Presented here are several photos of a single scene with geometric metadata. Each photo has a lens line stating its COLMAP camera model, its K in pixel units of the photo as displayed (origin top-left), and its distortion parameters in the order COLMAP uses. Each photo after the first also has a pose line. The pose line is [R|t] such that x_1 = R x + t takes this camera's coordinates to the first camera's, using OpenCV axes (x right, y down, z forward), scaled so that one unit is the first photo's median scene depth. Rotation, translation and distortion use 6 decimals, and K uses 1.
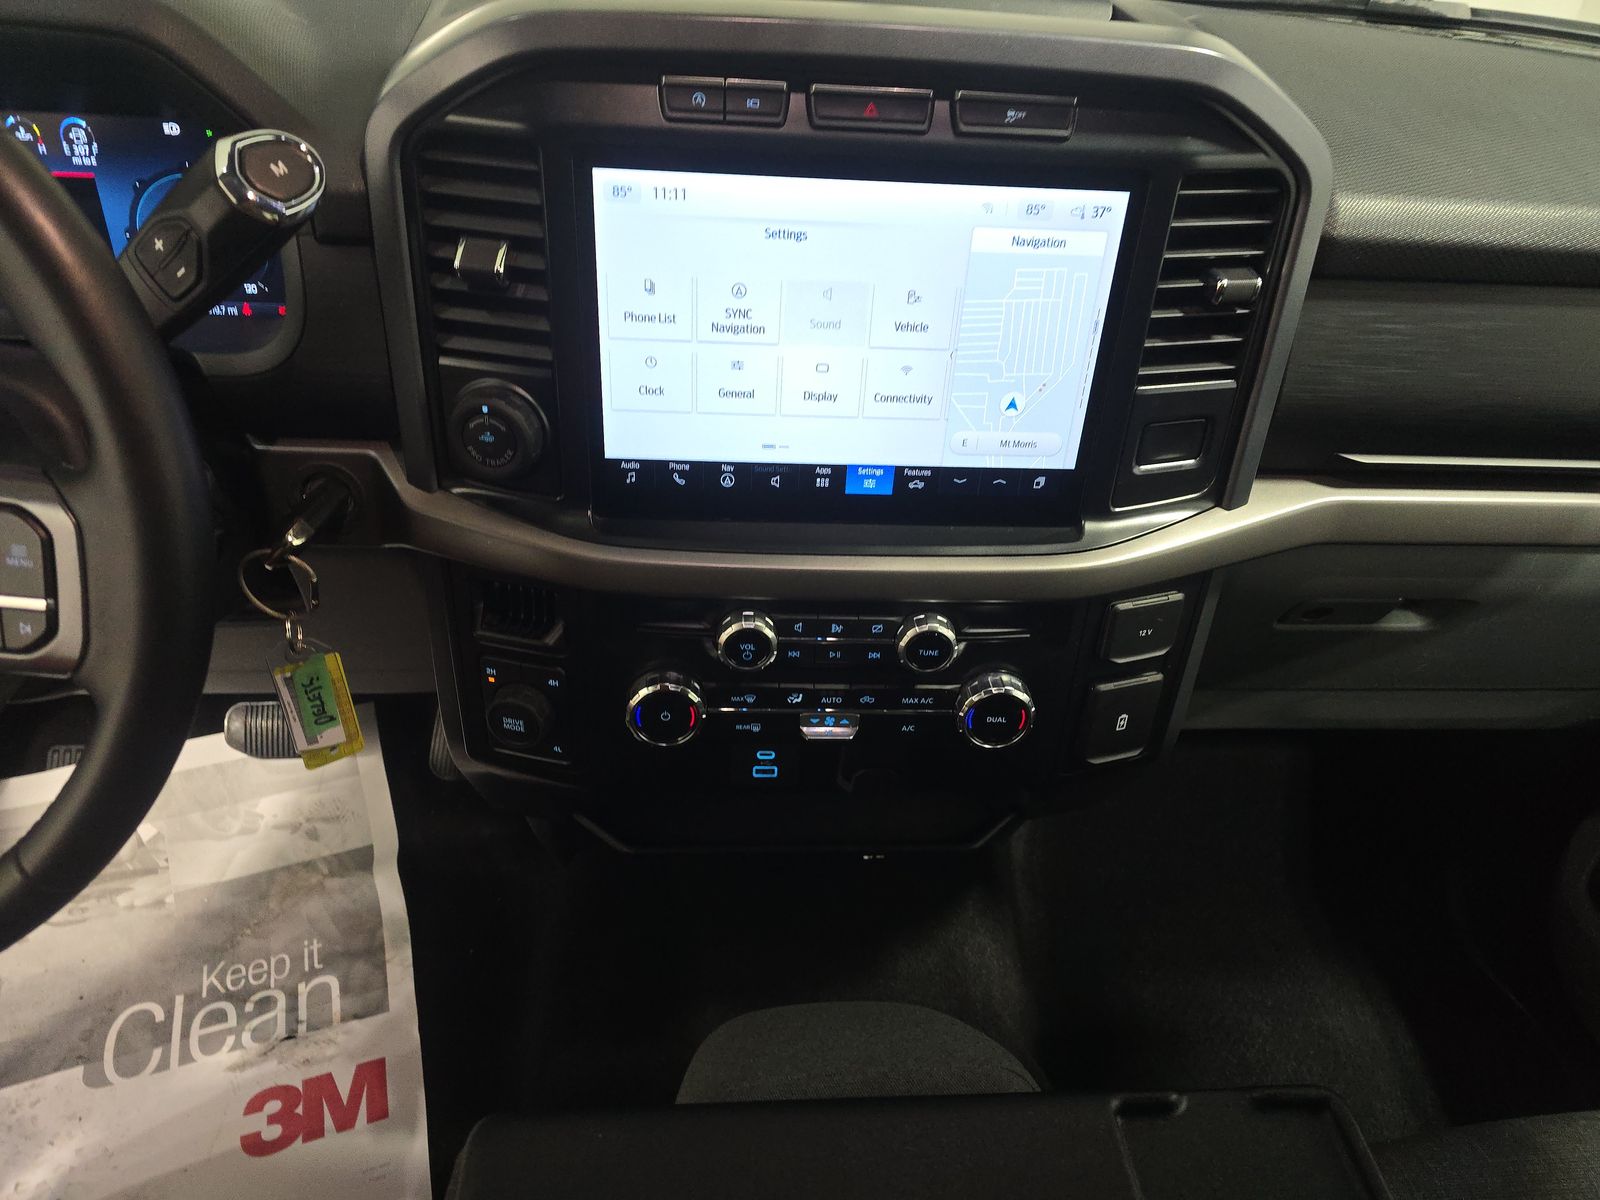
lens RADIAL K [[1027.9, 0, 796.0], [0, 1027.9, 592.7], [0, 0, 1]] dist [0.043056, -0.040503]
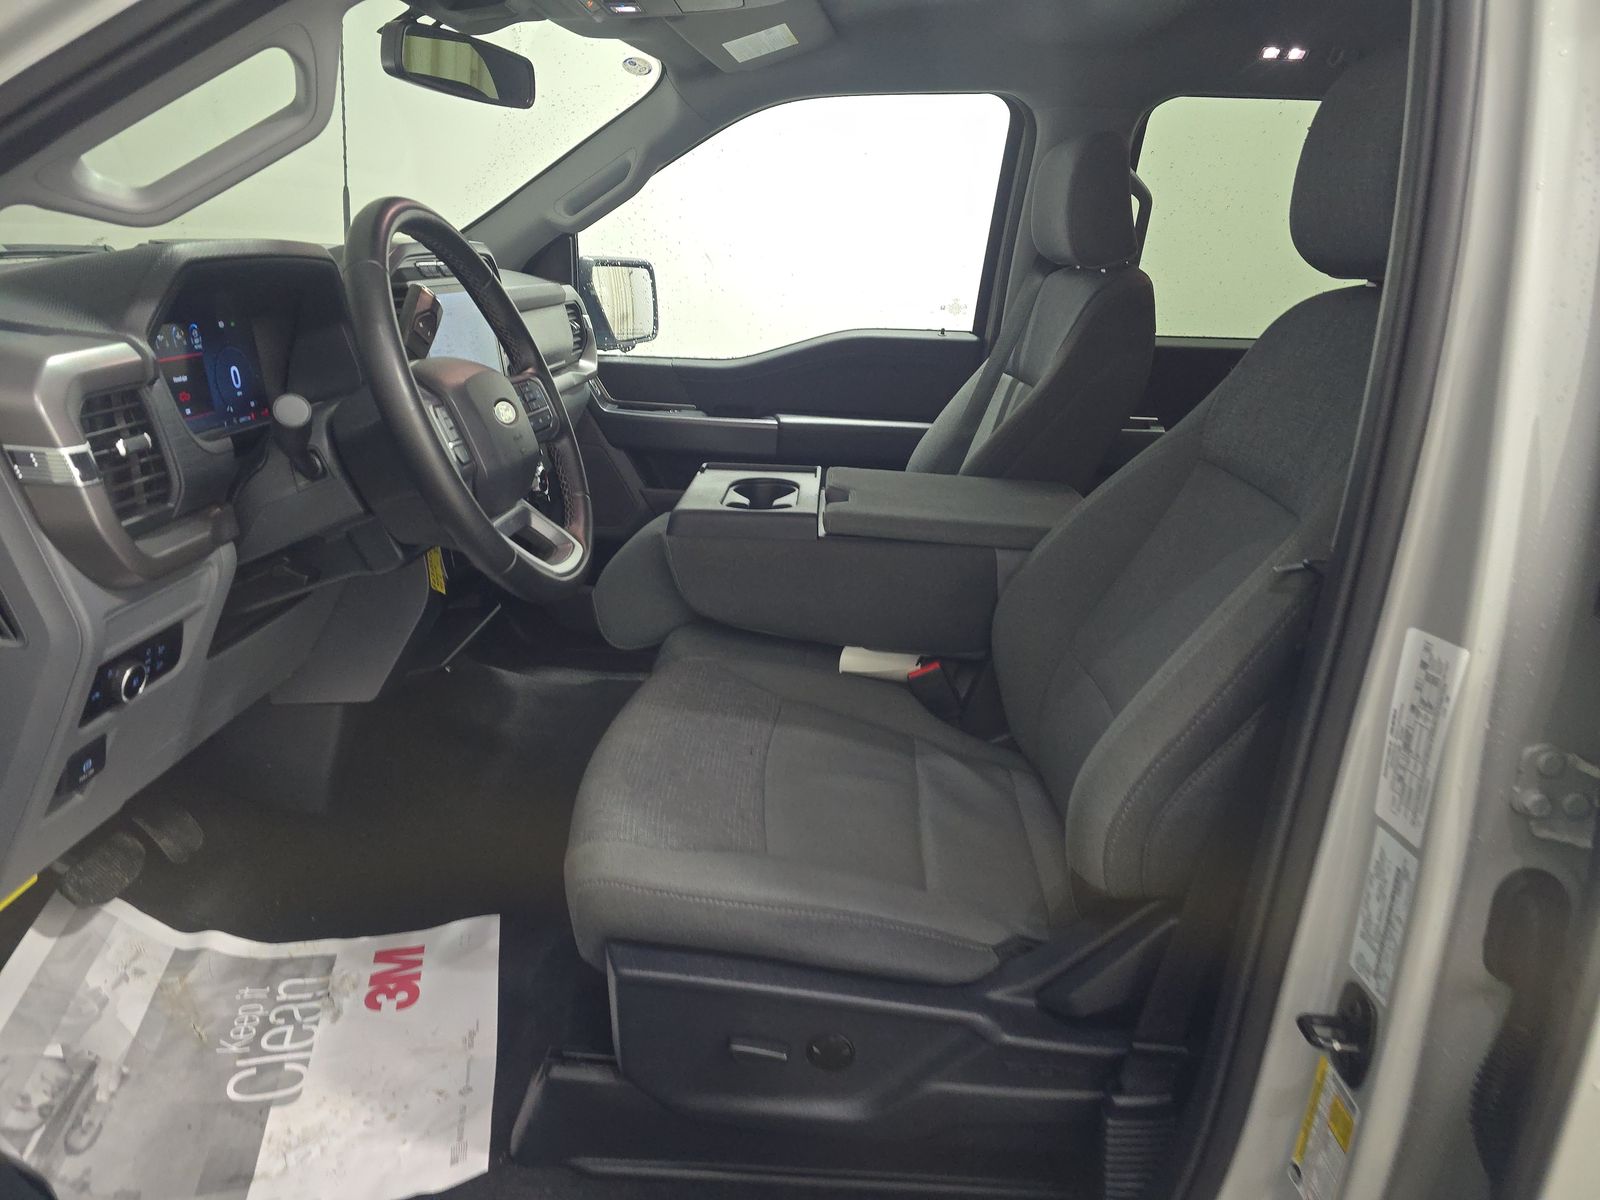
lens RADIAL K [[1027.9, 0, 796.0], [0, 1027.9, 592.7], [0, 0, 1]] dist [0.043056, -0.040503]
pose [[0.107486, -0.365001, 0.924781, -2.441656], [0.564109, 0.788334, 0.245582, 0.072234], [-0.818674, 0.495281, 0.290635, -0.182353]]
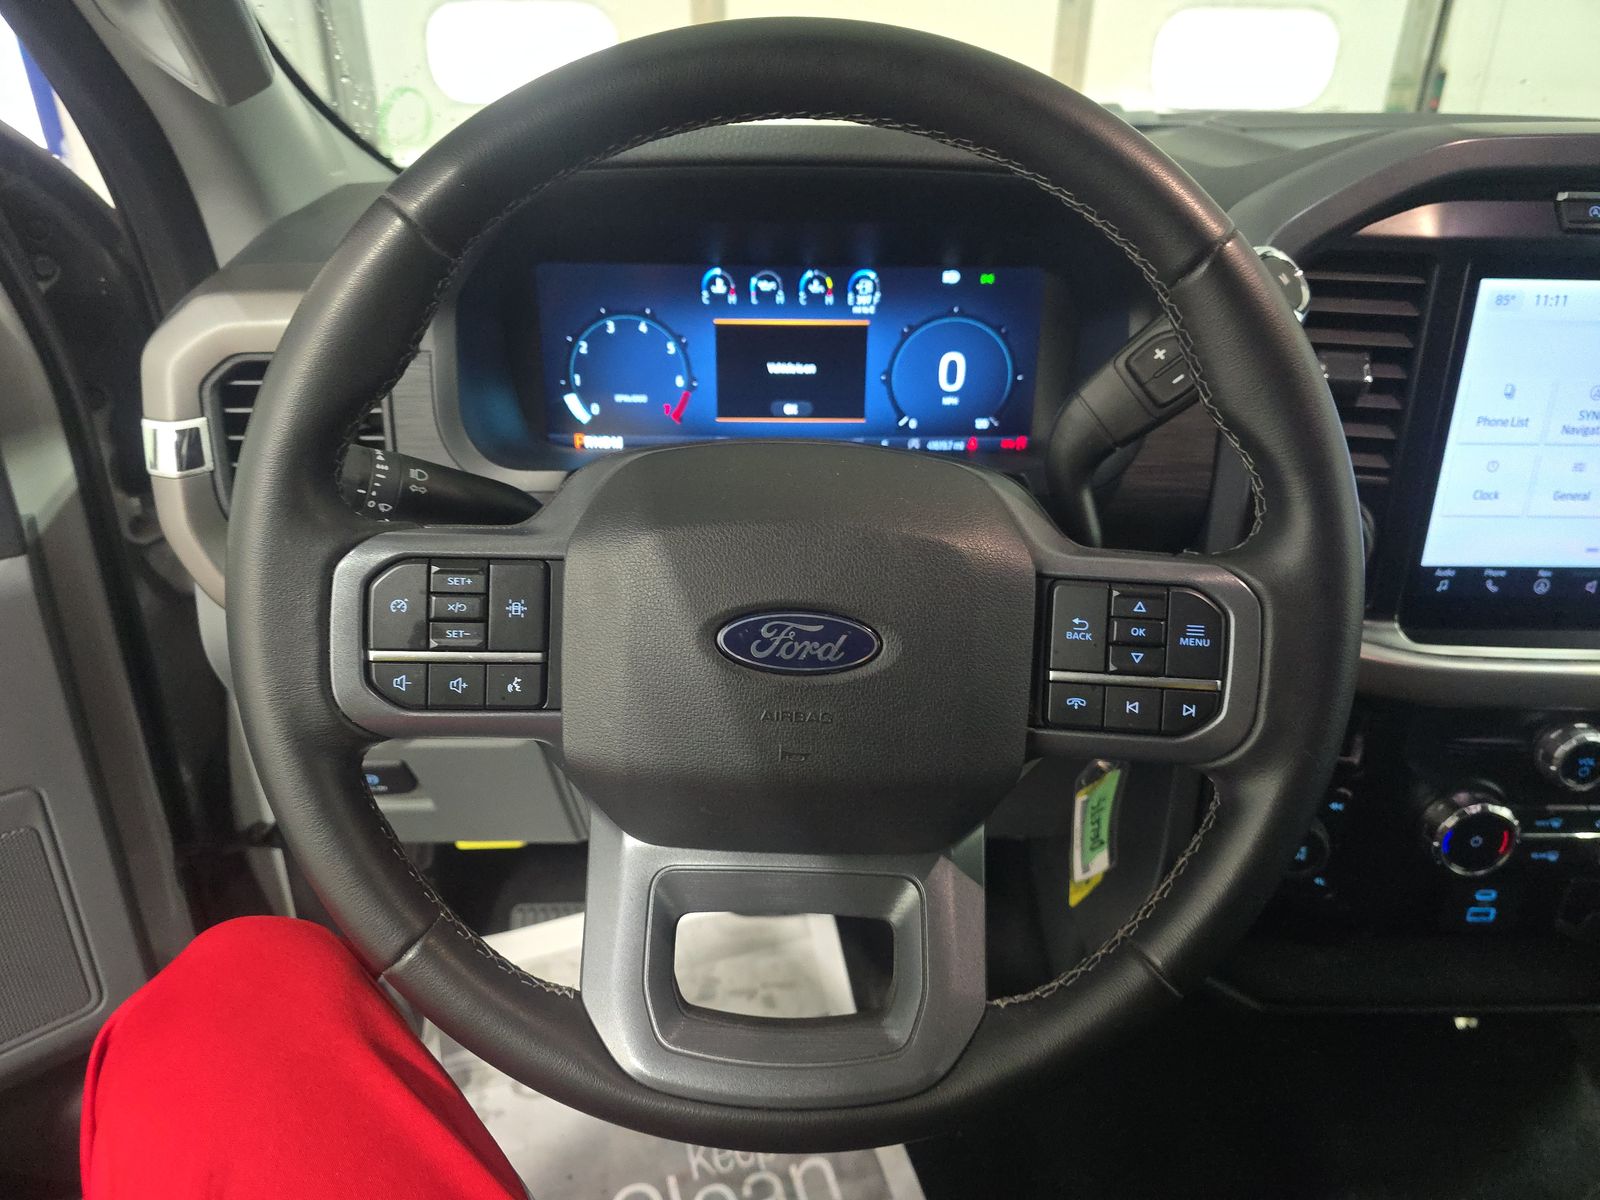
lens RADIAL K [[1027.9, 0, 796.0], [0, 1027.9, 592.7], [0, 0, 1]] dist [0.043056, -0.040503]
pose [[0.997549, -0.019069, -0.067322, -0.693739], [0.006763, 0.983920, -0.178482, 0.064687], [0.069643, 0.177589, 0.981637, -0.003665]]
